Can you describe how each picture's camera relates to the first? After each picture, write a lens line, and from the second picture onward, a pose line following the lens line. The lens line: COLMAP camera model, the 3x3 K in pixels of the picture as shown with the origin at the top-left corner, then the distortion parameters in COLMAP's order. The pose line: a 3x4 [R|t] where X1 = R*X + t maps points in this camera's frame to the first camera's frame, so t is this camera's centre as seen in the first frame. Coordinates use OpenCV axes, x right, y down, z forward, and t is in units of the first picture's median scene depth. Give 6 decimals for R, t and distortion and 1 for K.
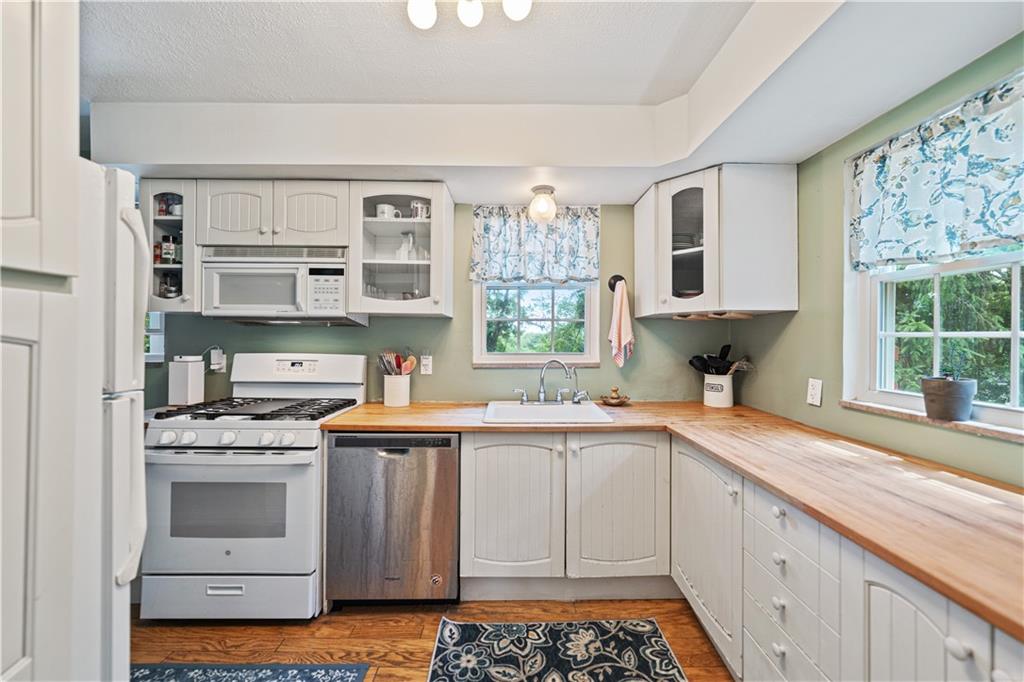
lens RADIAL K [[395.6, 0, 520.1], [0, 395.6, 337.3], [0, 0, 1]] dist [-0.001935, 0.000336]
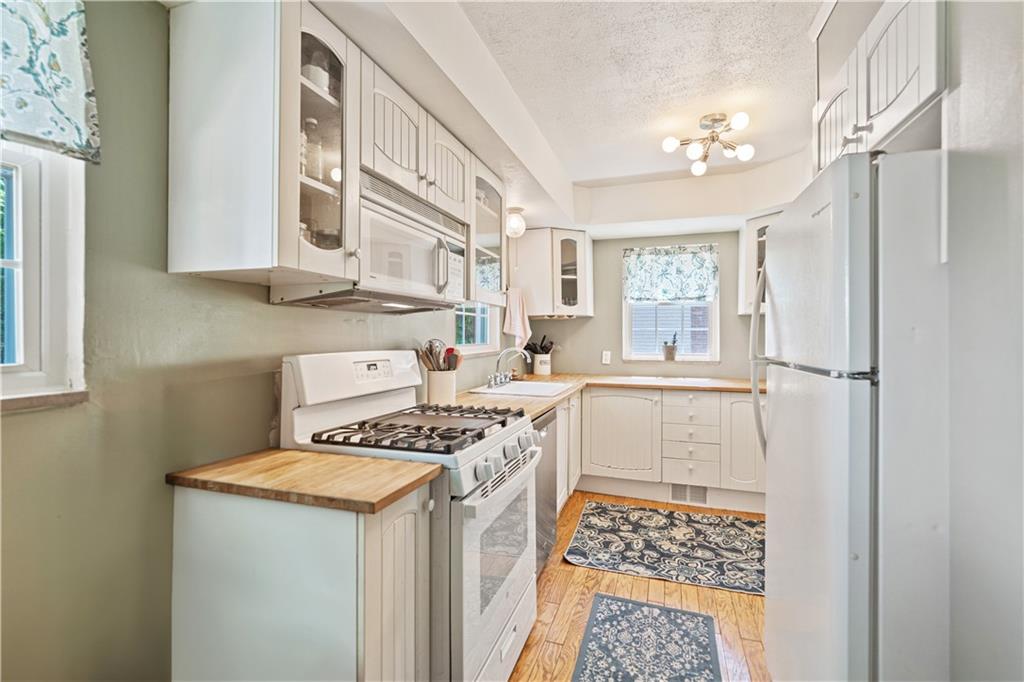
lens RADIAL K [[459.1, 0, 510.6], [0, 459.1, 332.8], [0, 0, 1]] dist [0.001359, -0.000832]
pose [[0.330549, -0.001498, 0.943788, -1.346552], [-0.002320, 0.999994, 0.002400, 0.007678], [-0.943786, -0.002982, 0.330543, 0.575184]]
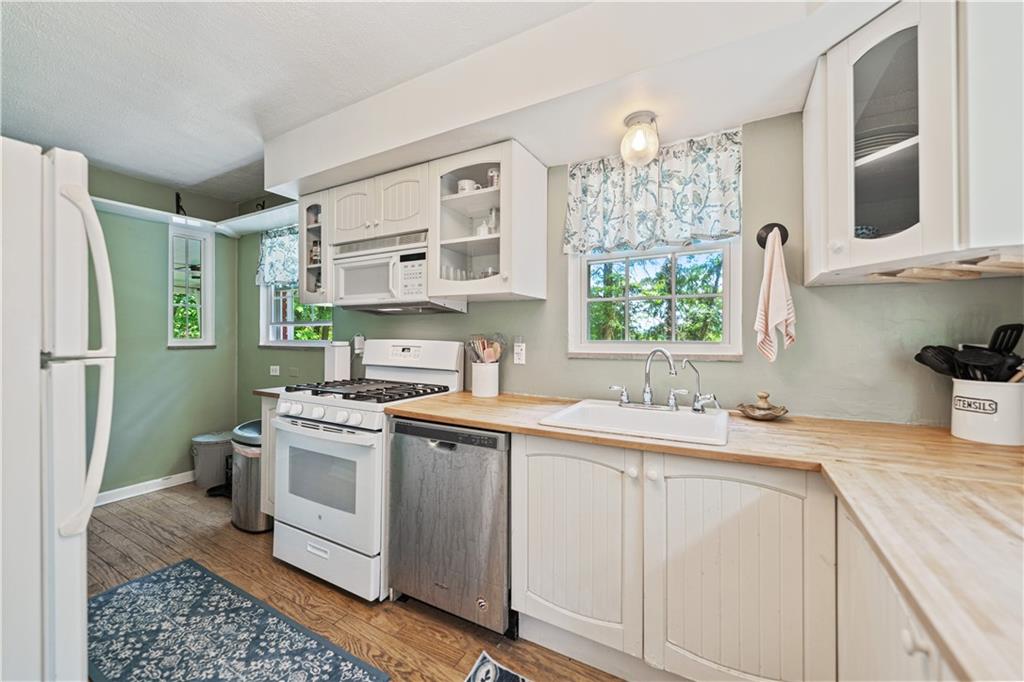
lens RADIAL K [[395.6, 0, 511.3], [0, 395.6, 332.9], [0, 0, 1]] dist [-0.001935, 0.000336]
pose [[0.873526, -0.005257, -0.486749, 0.224115], [0.003554, 0.999984, -0.004420, 0.032913], [0.486765, 0.002131, 0.873531, 0.252216]]
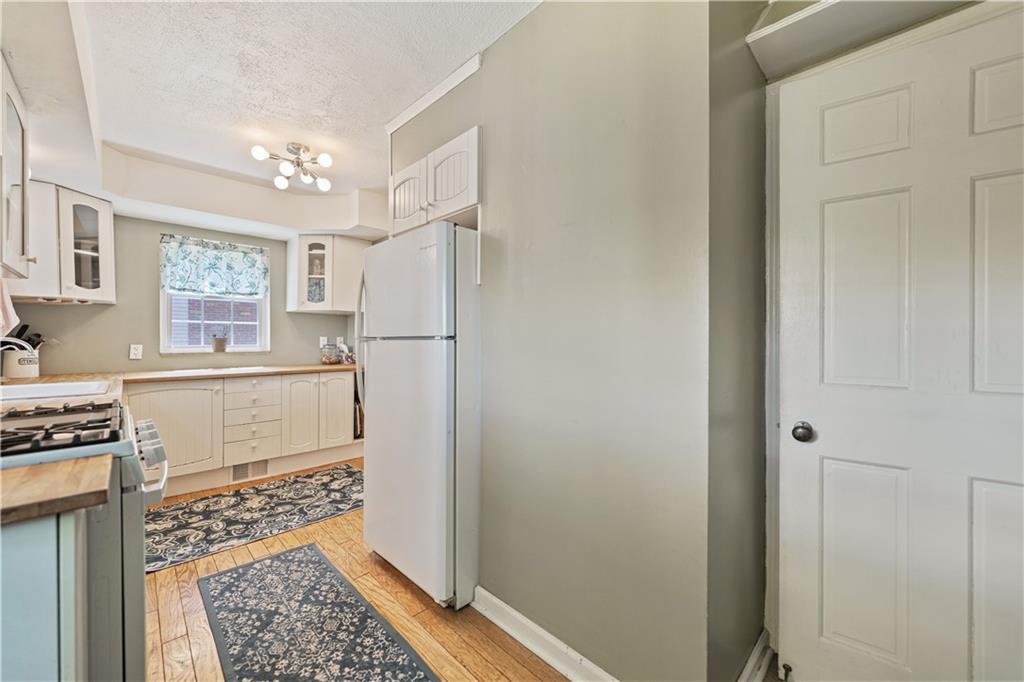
lens RADIAL K [[395.6, 0, 518.8], [0, 395.6, 339.3], [0, 0, 1]] dist [-0.001935, 0.000336]
pose [[-0.700191, -0.009078, 0.713897, -1.436890], [-0.007372, 0.999958, 0.005485, 0.050136], [-0.713917, -0.001423, -0.700229, 0.846657]]
